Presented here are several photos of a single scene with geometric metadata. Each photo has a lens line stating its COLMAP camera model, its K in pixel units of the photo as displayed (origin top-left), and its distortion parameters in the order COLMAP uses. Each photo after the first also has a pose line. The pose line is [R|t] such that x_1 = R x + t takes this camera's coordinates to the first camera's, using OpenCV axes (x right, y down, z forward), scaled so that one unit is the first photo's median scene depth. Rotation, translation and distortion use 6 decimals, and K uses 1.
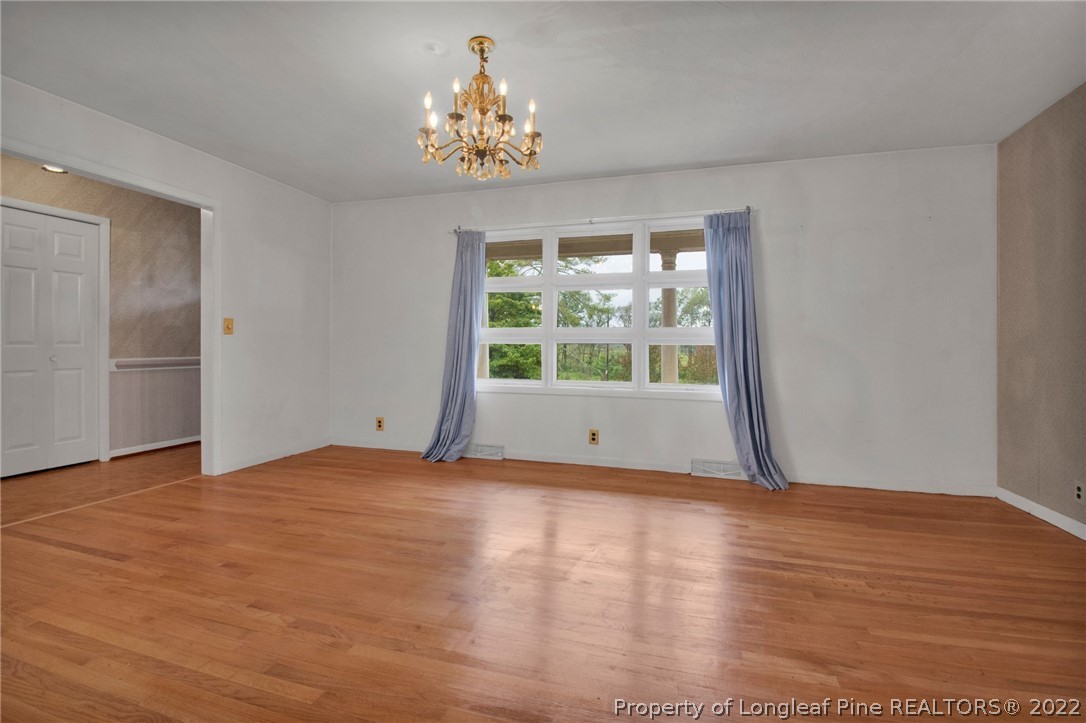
lens RADIAL K [[498.1, 0, 546.0], [0, 498.1, 357.7], [0, 0, 1]] dist [0.005299, -0.010612]
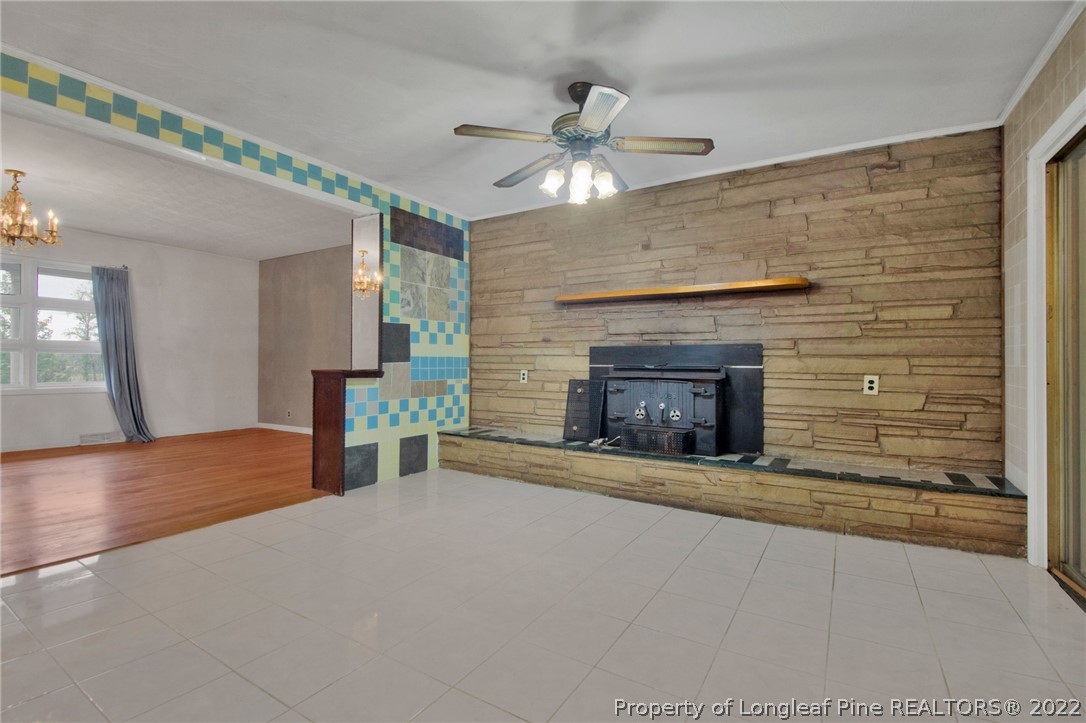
lens RADIAL K [[498.1, 0, 539.5], [0, 498.1, 359.1], [0, 0, 1]] dist [0.005299, -0.010612]
pose [[0.254579, 0.000178, 0.967052, -0.726648], [0.007918, 0.999966, -0.002268, 0.002448], [-0.967020, 0.008234, 0.254569, -0.613296]]
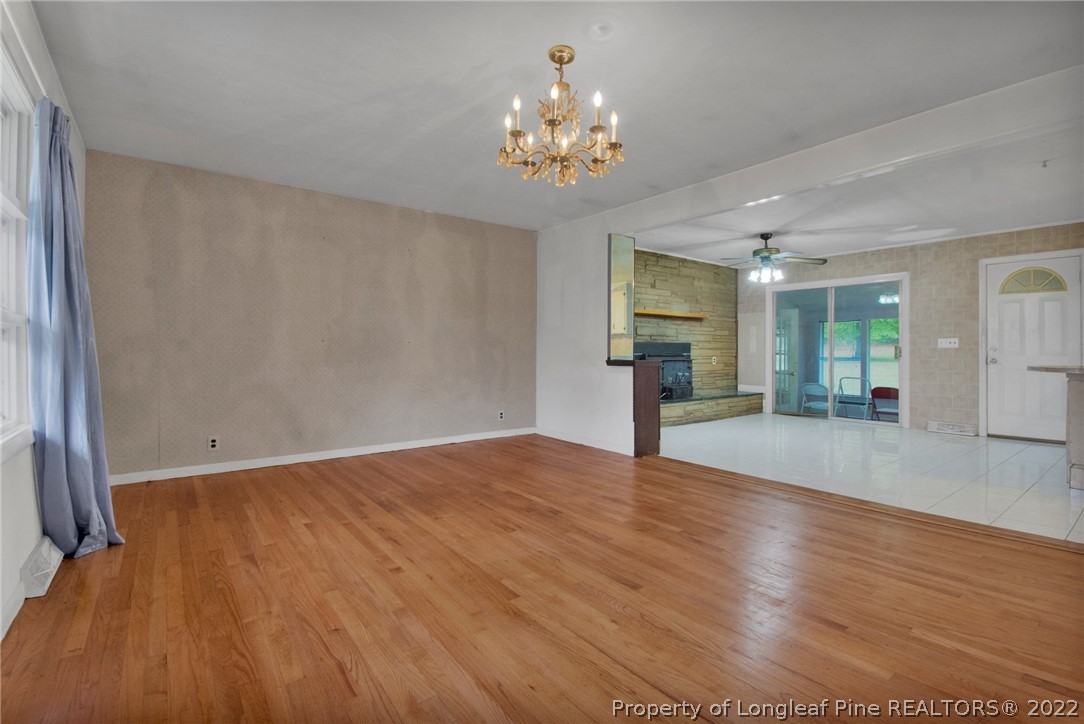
lens RADIAL K [[493.9, 0, 542.5], [0, 493.9, 349.1], [0, 0, 1]] dist [0.001136, -0.004119]
pose [[-0.813456, -0.005023, 0.581605, -0.403996], [0.000784, 0.999952, 0.009732, -0.018694], [-0.581626, 0.008372, -0.813413, 1.084759]]
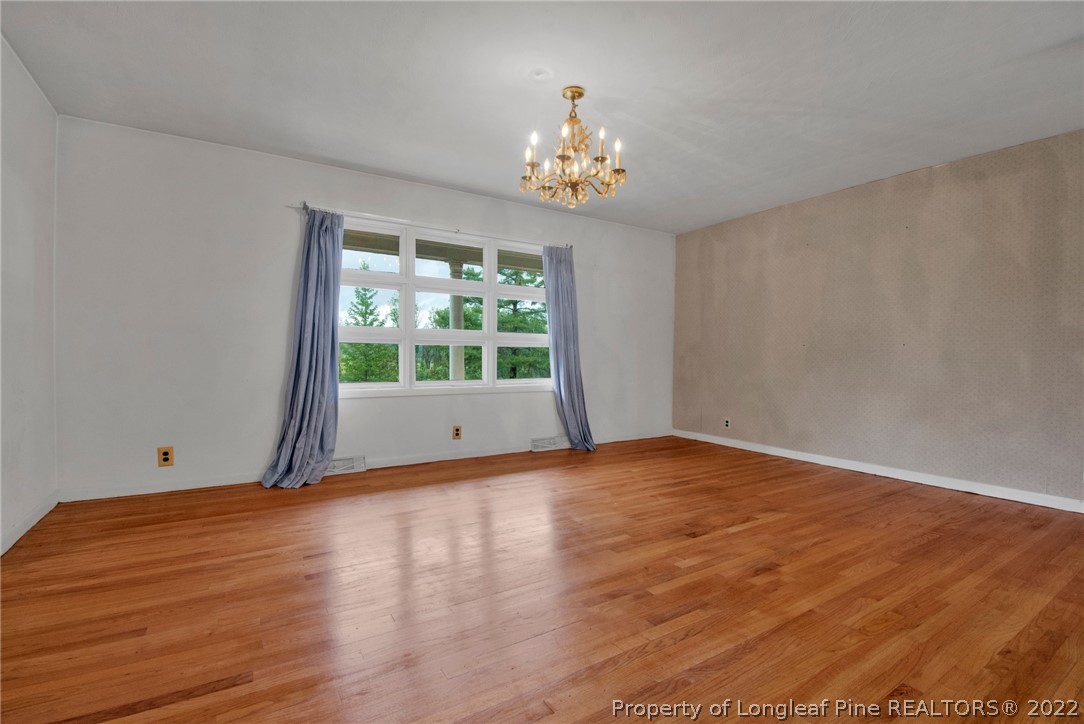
lens RADIAL K [[493.9, 0, 552.5], [0, 493.9, 376.5], [0, 0, 1]] dist [0.001136, -0.004119]
pose [[0.641672, -0.037836, 0.766045, -0.616956], [0.004658, 0.998956, 0.045438, -0.010051], [-0.766965, -0.025588, 0.641179, 0.166328]]
